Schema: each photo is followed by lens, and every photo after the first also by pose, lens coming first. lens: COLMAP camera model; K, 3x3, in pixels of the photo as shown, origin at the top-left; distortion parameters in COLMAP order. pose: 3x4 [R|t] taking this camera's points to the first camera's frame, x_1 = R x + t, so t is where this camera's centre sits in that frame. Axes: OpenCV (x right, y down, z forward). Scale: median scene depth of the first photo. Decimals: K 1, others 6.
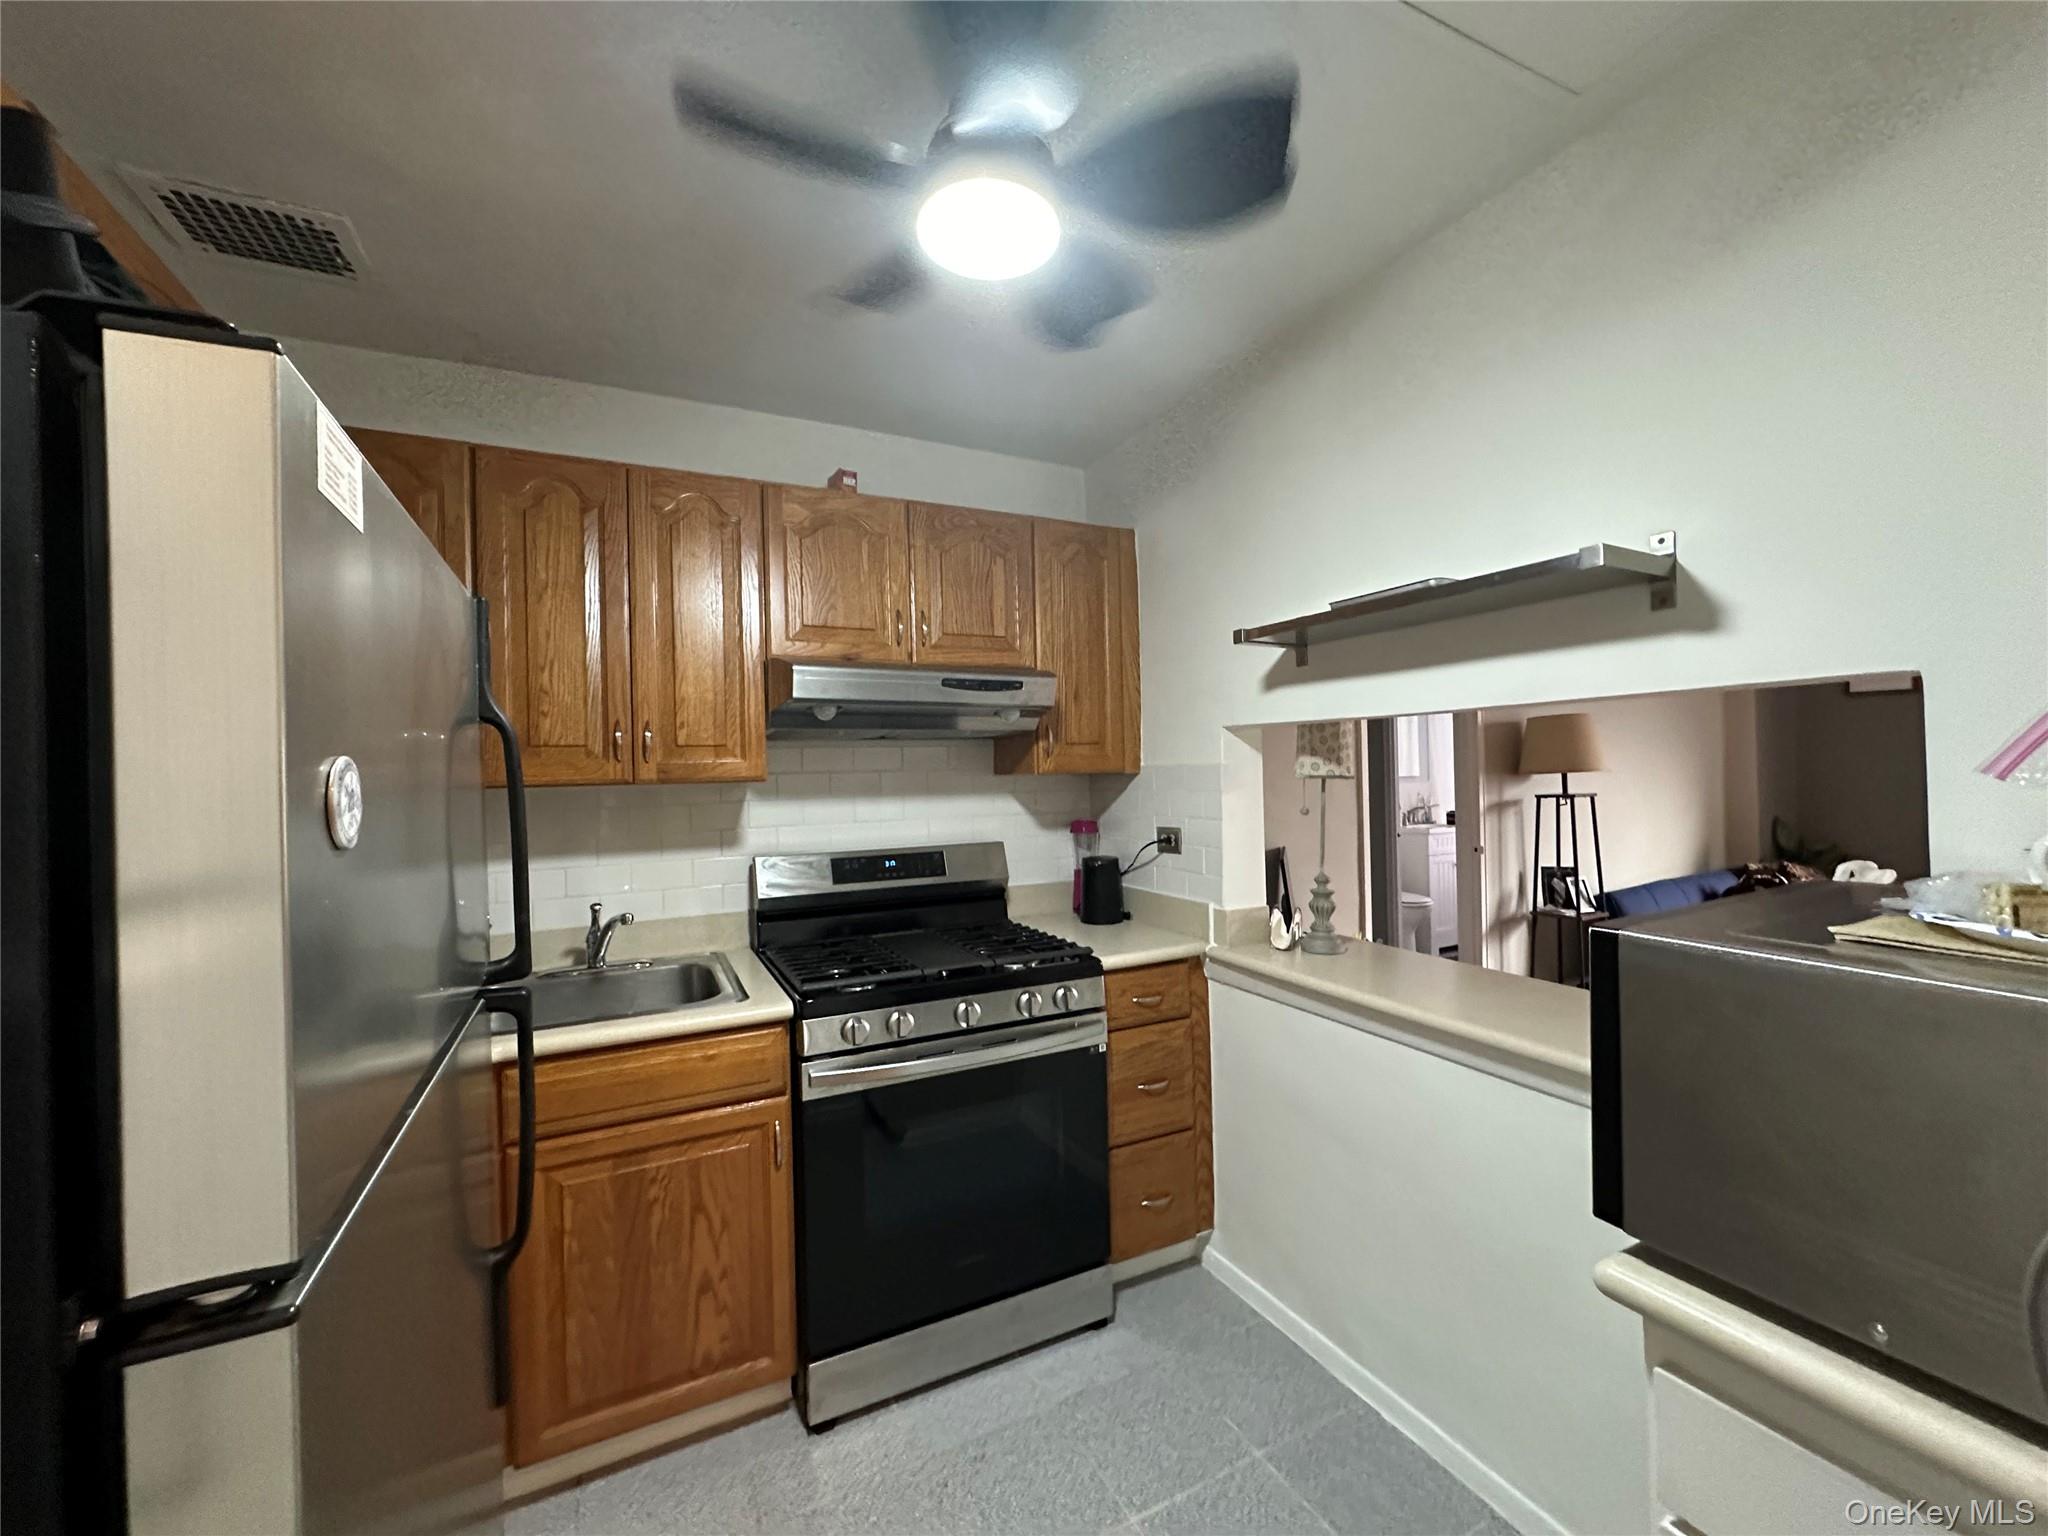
lens RADIAL K [[813.2, 0, 1024.4], [0, 813.2, 768.6], [0, 0, 1]] dist [-0.004759, 0.000815]
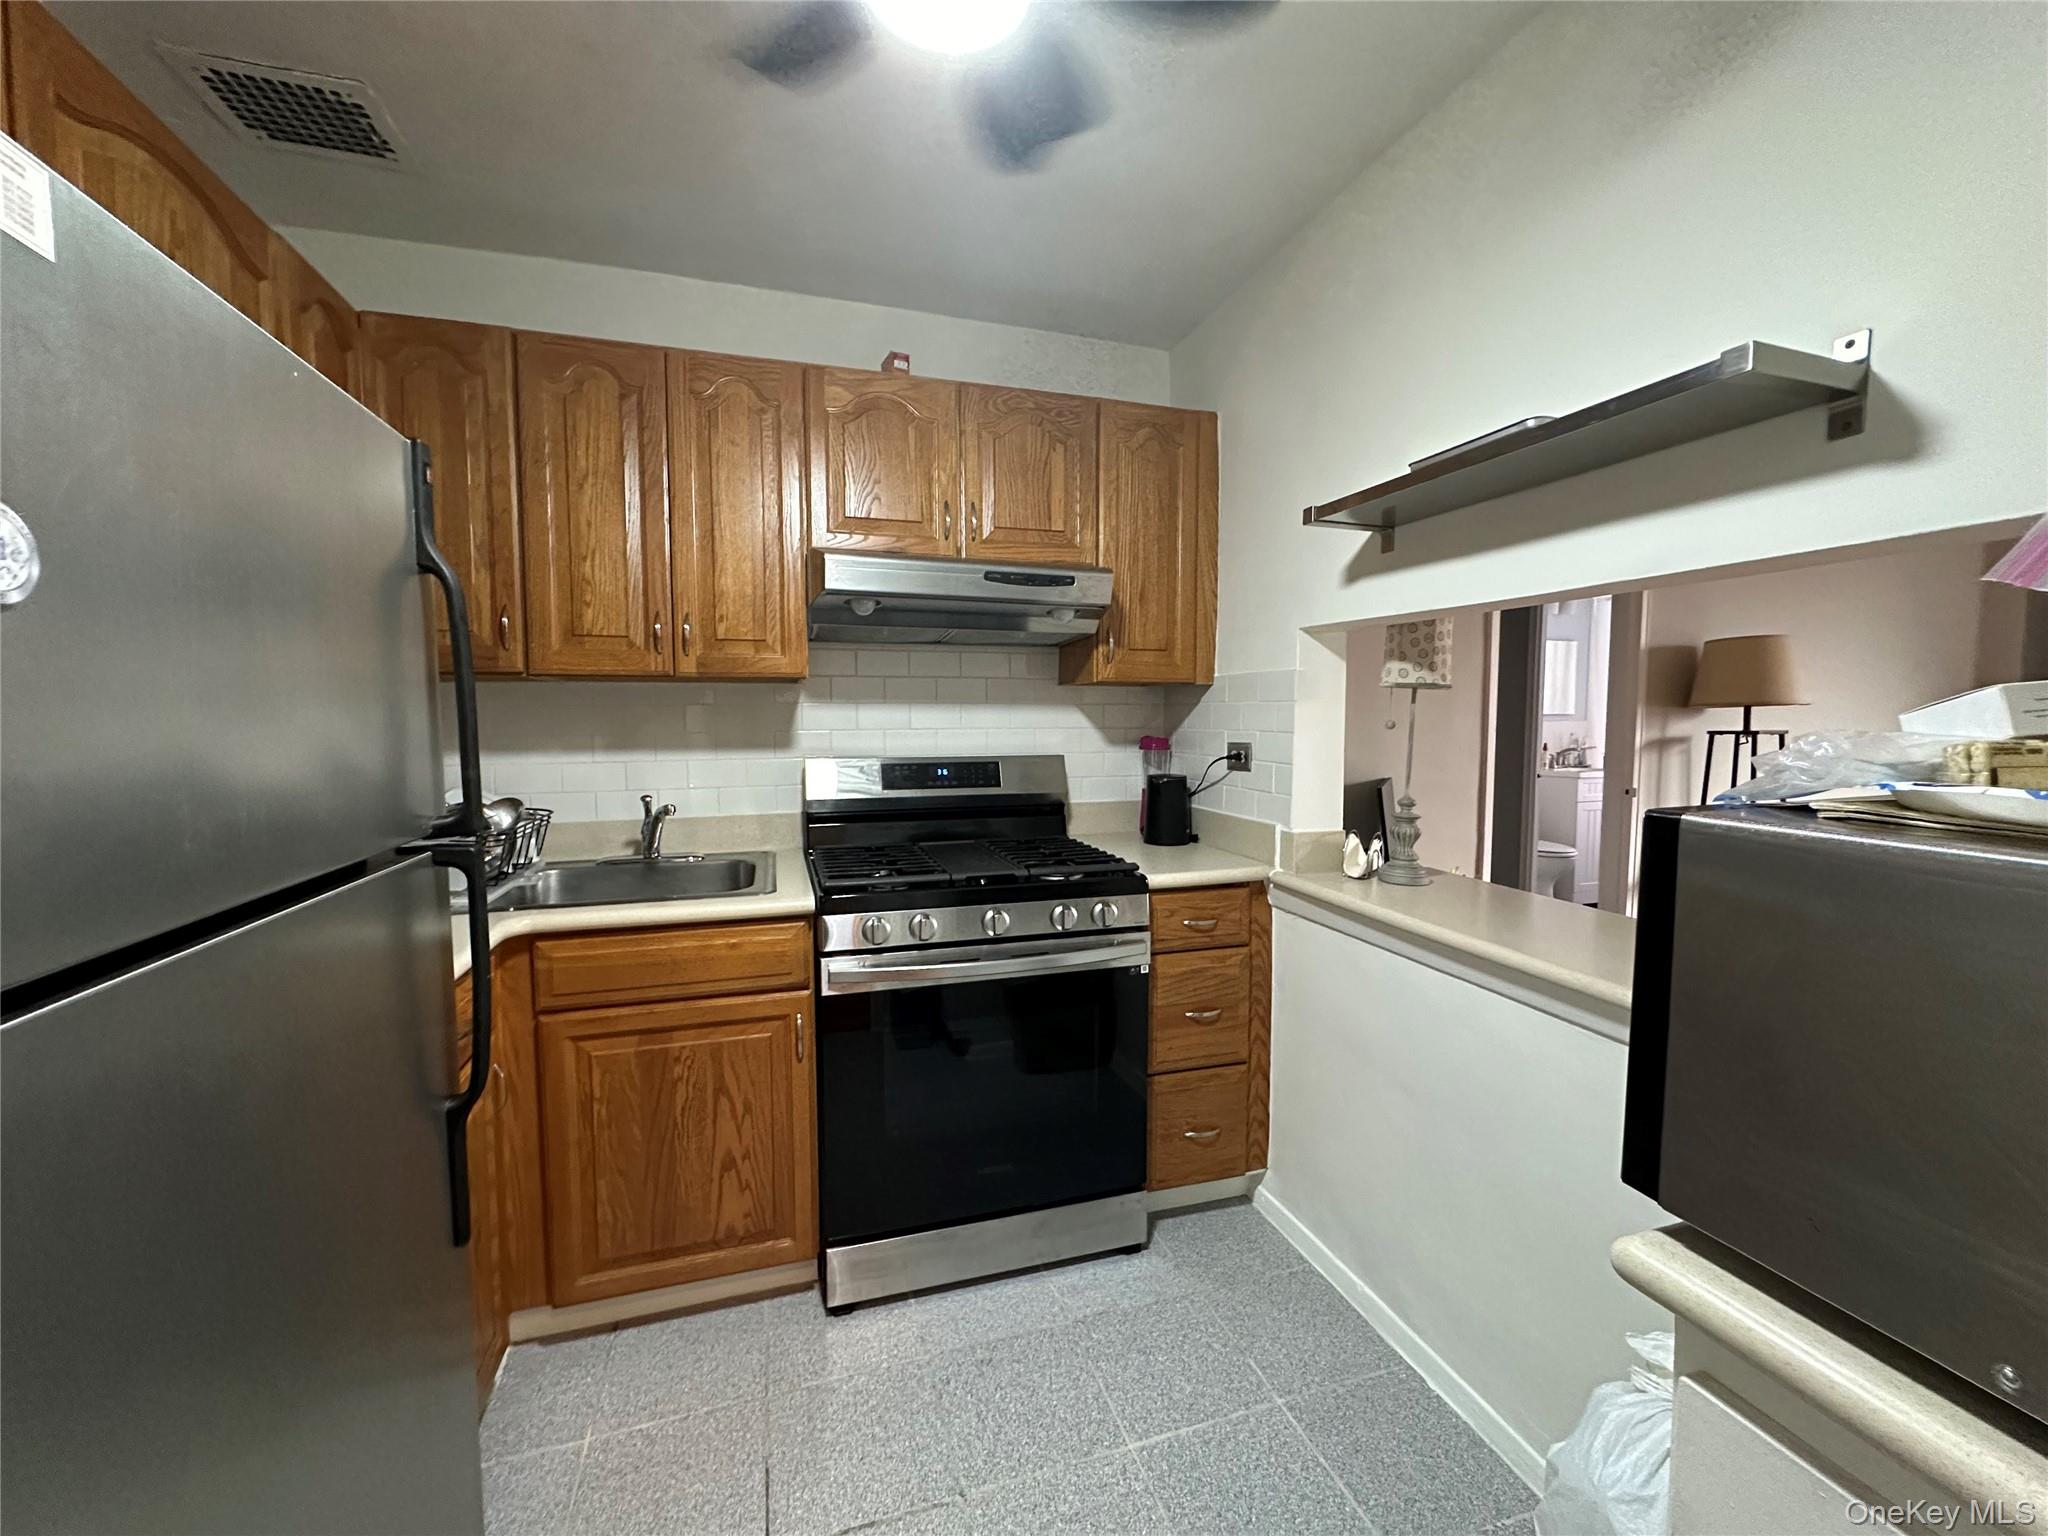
lens RADIAL K [[813.2, 0, 1023.7], [0, 813.2, 767.6], [0, 0, 1]] dist [-0.004759, 0.000815]
pose [[0.987139, 0.031776, -0.156674, 0.105617], [-0.020258, 0.997010, 0.074566, 0.047499], [0.158575, -0.070433, 0.984832, 0.074123]]
